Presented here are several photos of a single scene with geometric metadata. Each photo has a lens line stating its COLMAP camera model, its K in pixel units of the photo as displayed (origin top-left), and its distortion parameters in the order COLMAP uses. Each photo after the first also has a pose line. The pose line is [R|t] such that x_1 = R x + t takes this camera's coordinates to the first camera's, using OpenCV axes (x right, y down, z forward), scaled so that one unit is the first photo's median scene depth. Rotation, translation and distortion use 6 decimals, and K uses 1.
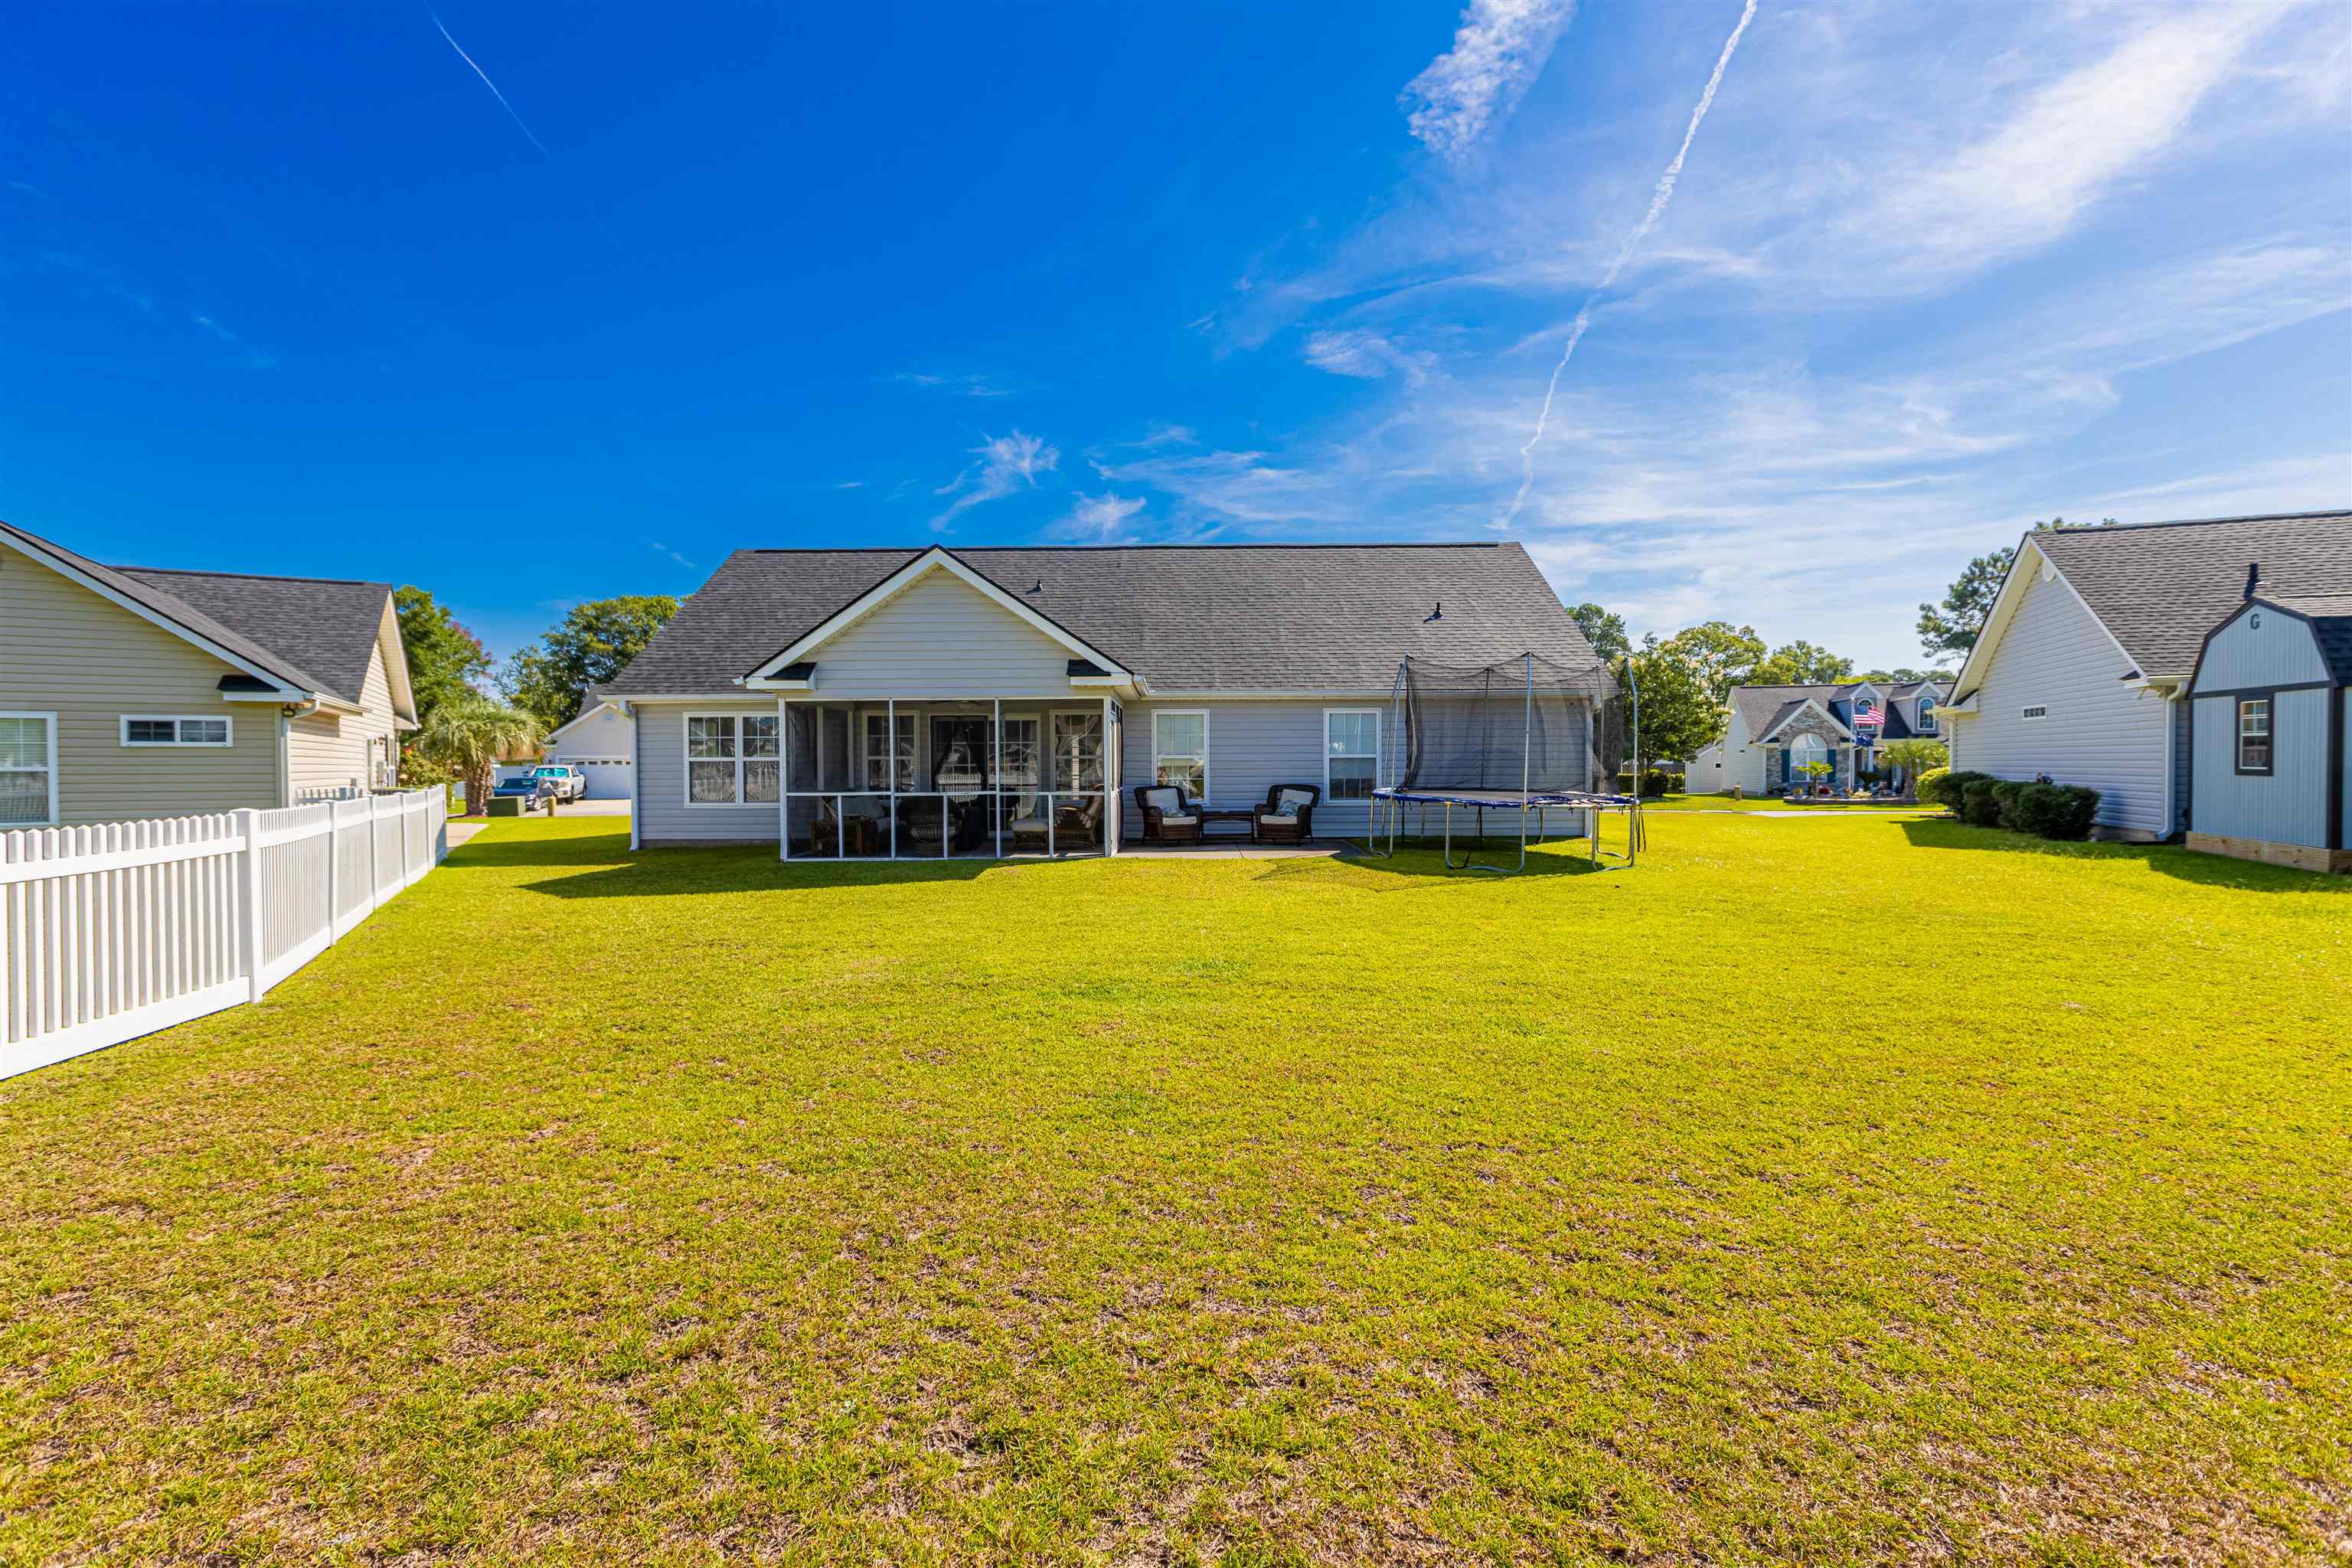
lens RADIAL K [[1053.9, 0, 1169.2], [0, 1053.9, 776.6], [0, 0, 1]] dist [-0.000359, -0.000028]
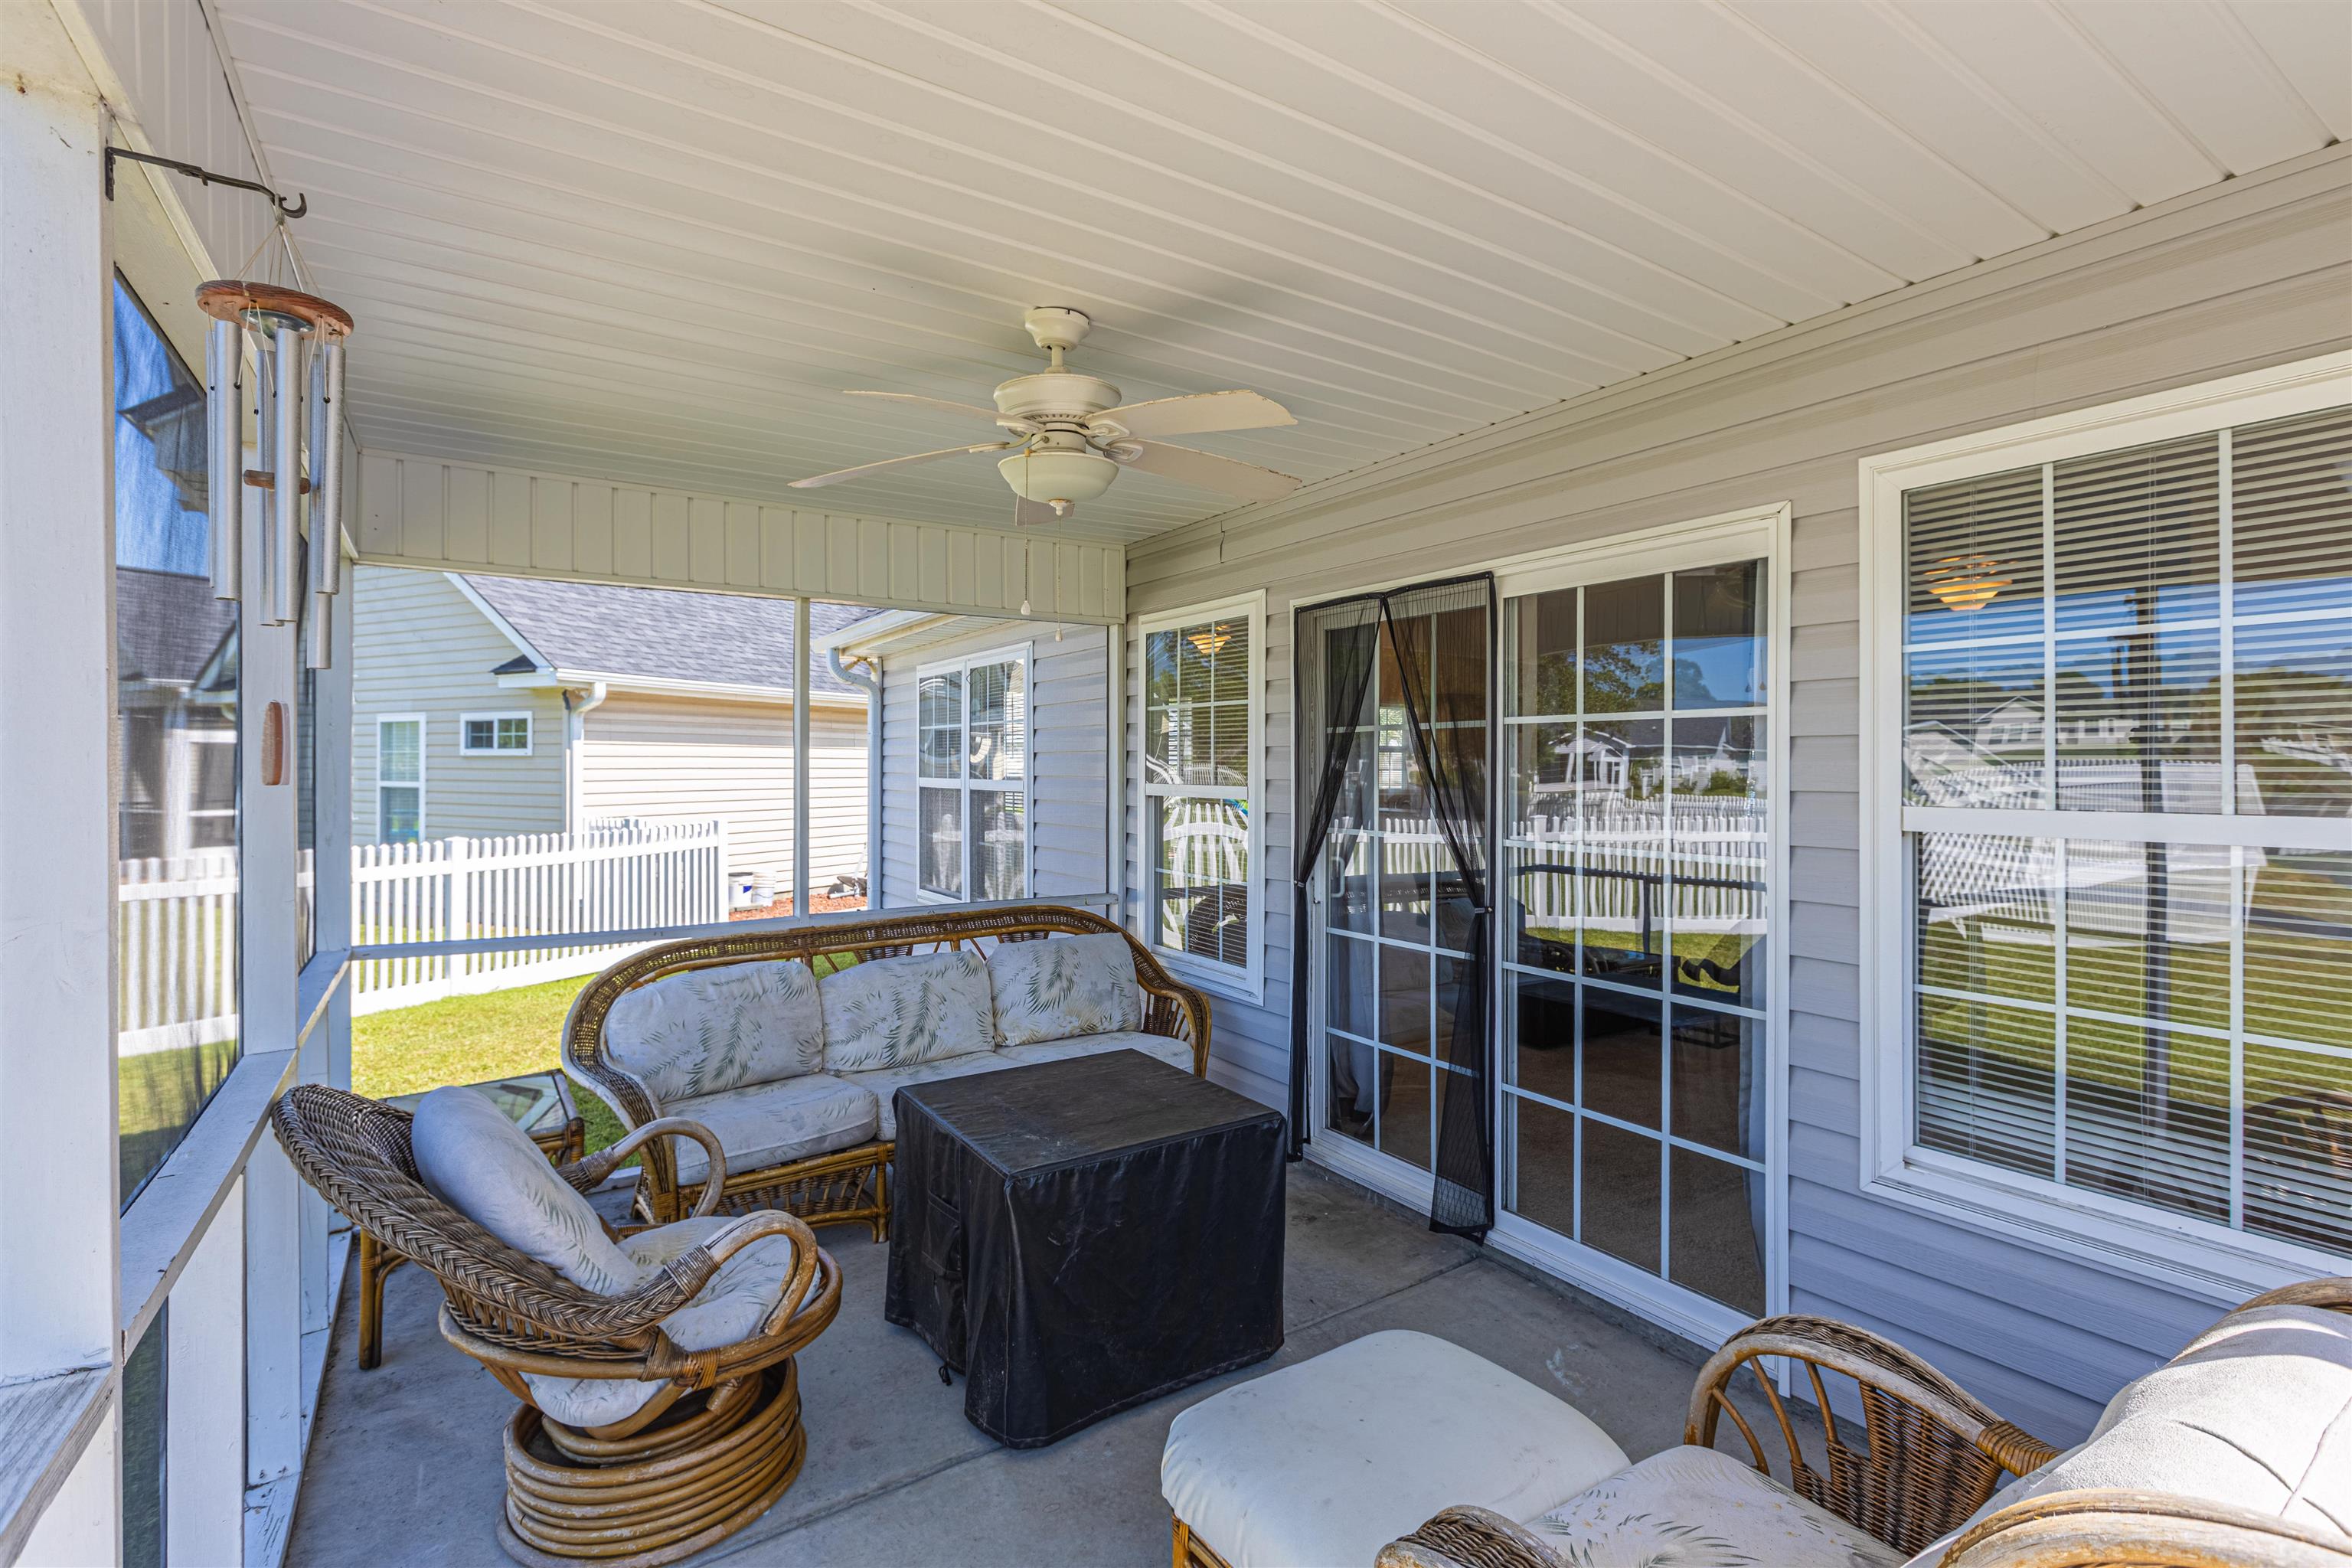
lens RADIAL K [[1094.3, 0, 1181.5], [0, 1094.3, 767.6], [0, 0, 1]] dist [-0.000805, 0.000610]
pose [[0.536534, 0.007073, -0.843849, -0.053787], [-0.015527, 0.999878, -0.001491, -0.025226], [0.843736, 0.013902, 0.536578, 0.950675]]
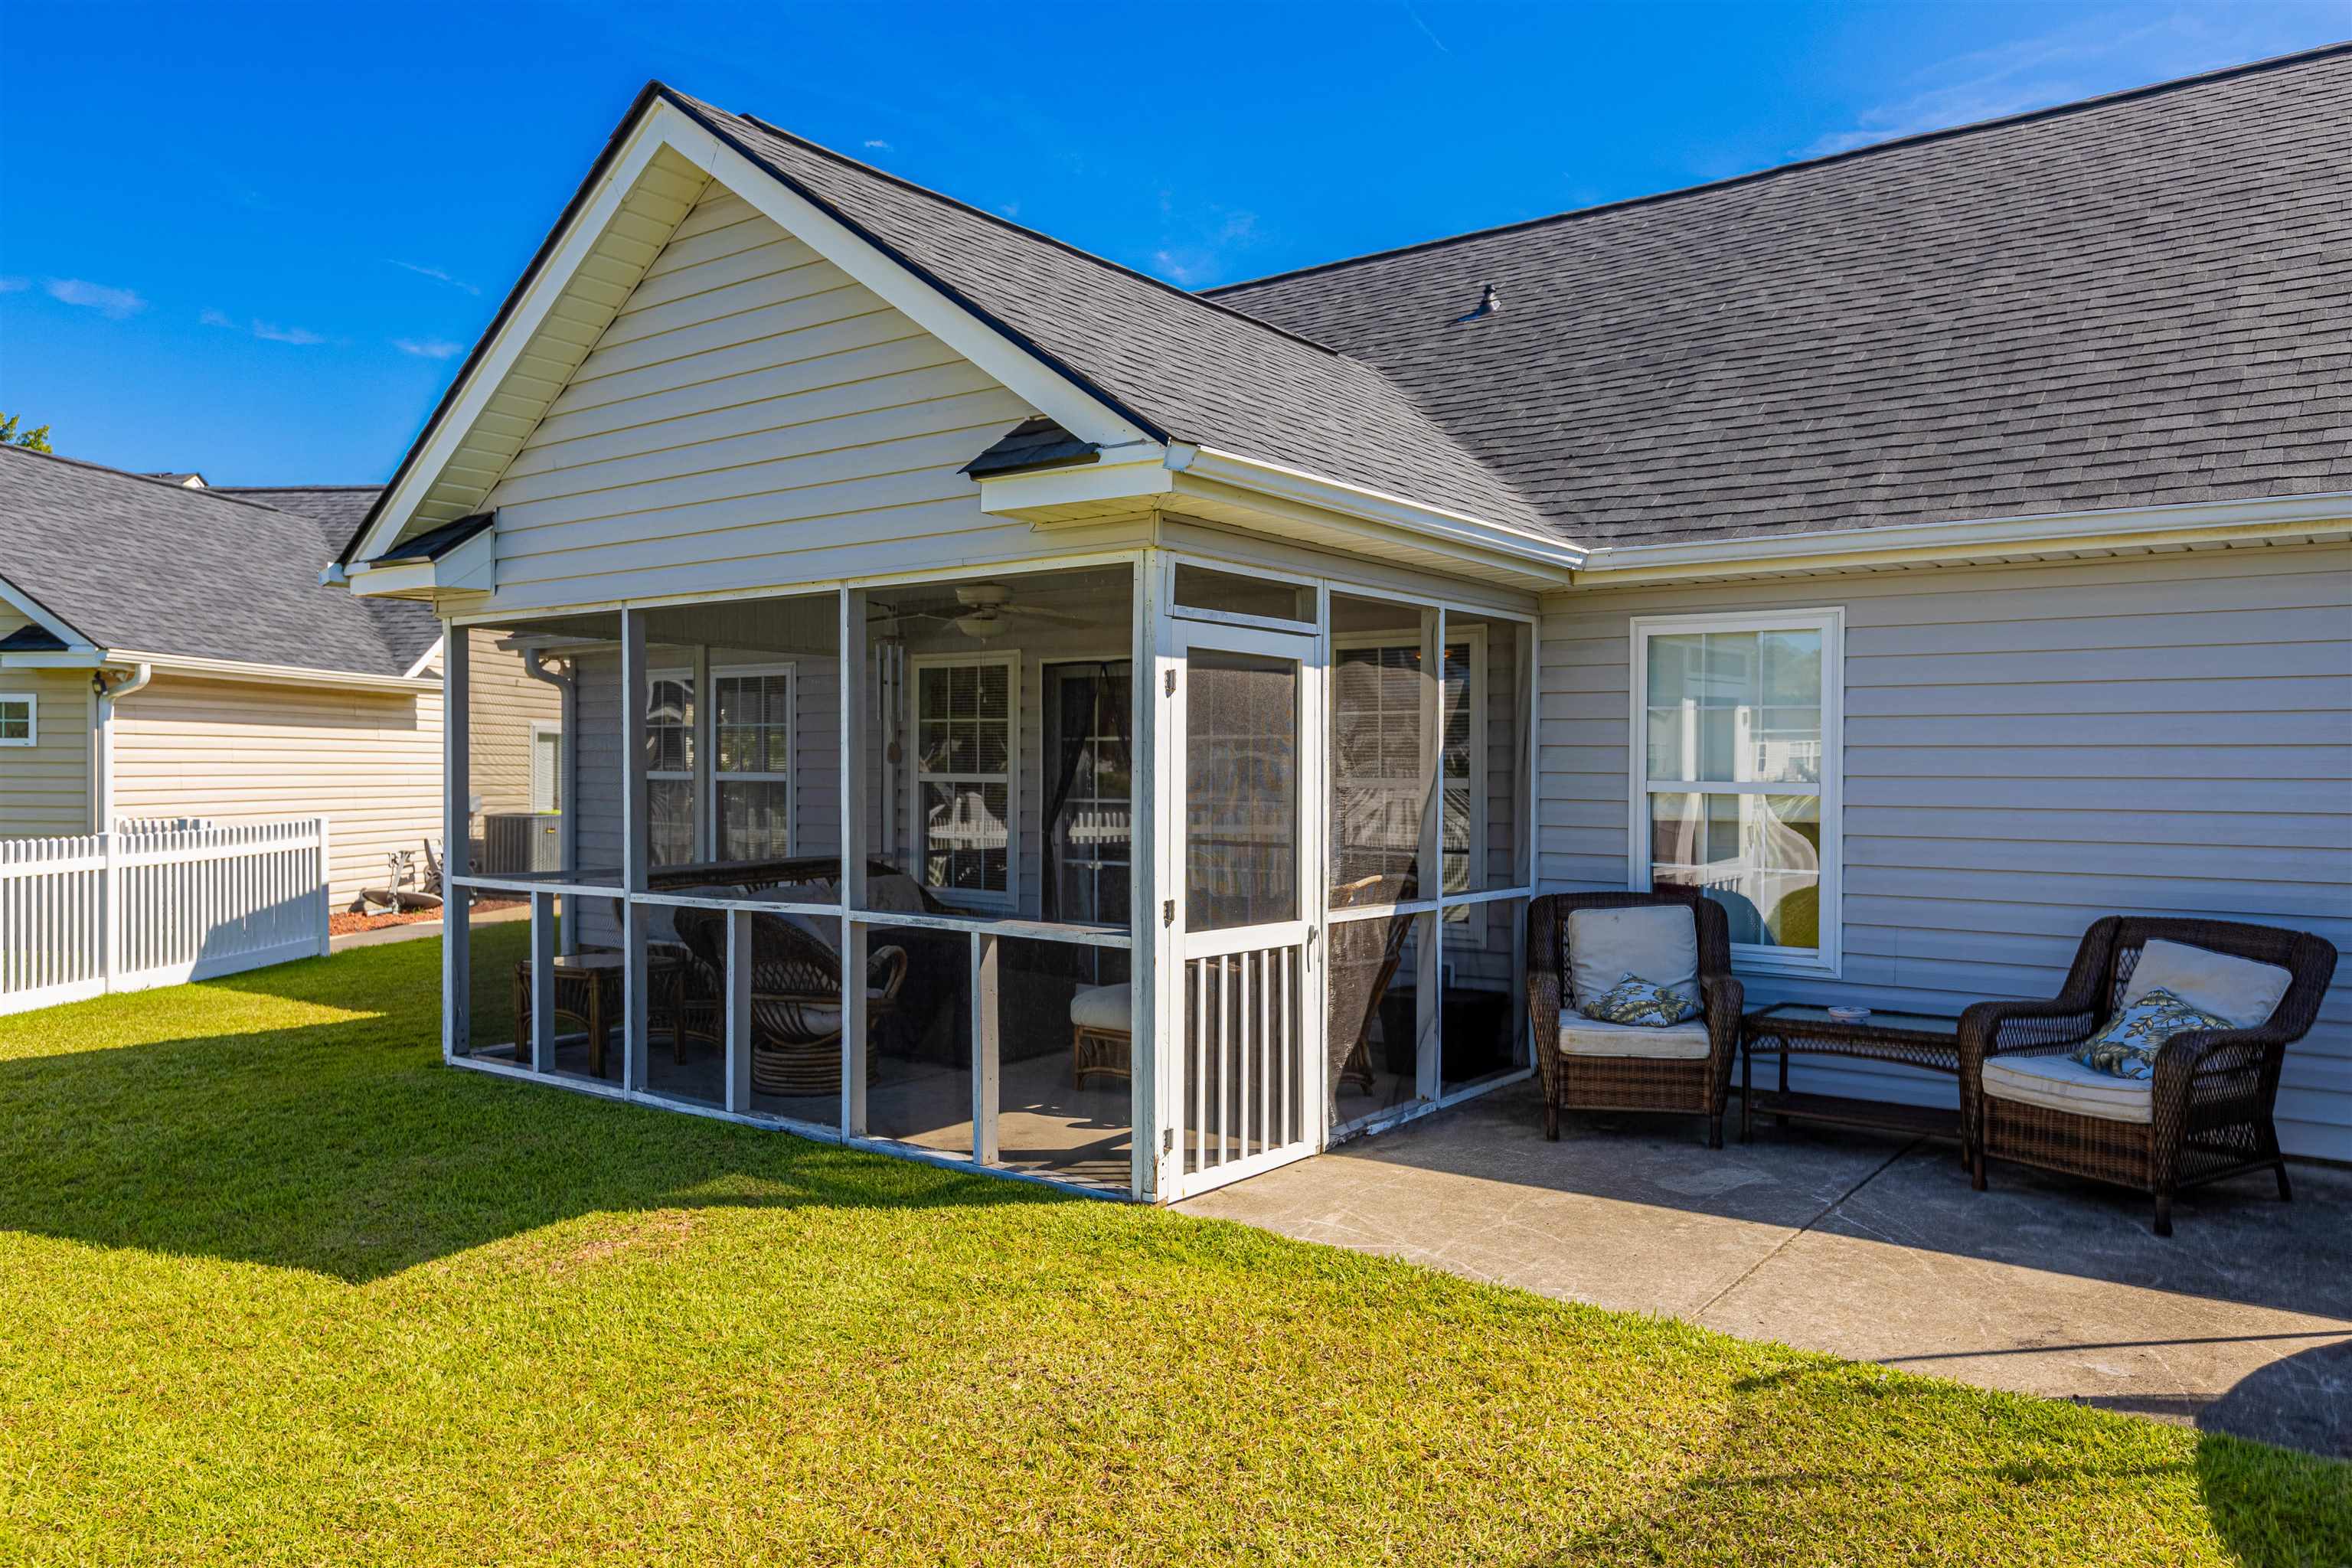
lens RADIAL K [[1638.7, 0, 1176.0], [0, 1638.7, 784.0], [0, 0, 1]] dist [0.002377, -0.001523]
pose [[0.798976, 0.015675, -0.601158, 0.164699], [-0.017096, 0.999848, 0.003349, -0.020588], [0.601120, 0.007601, 0.799123, 0.635545]]
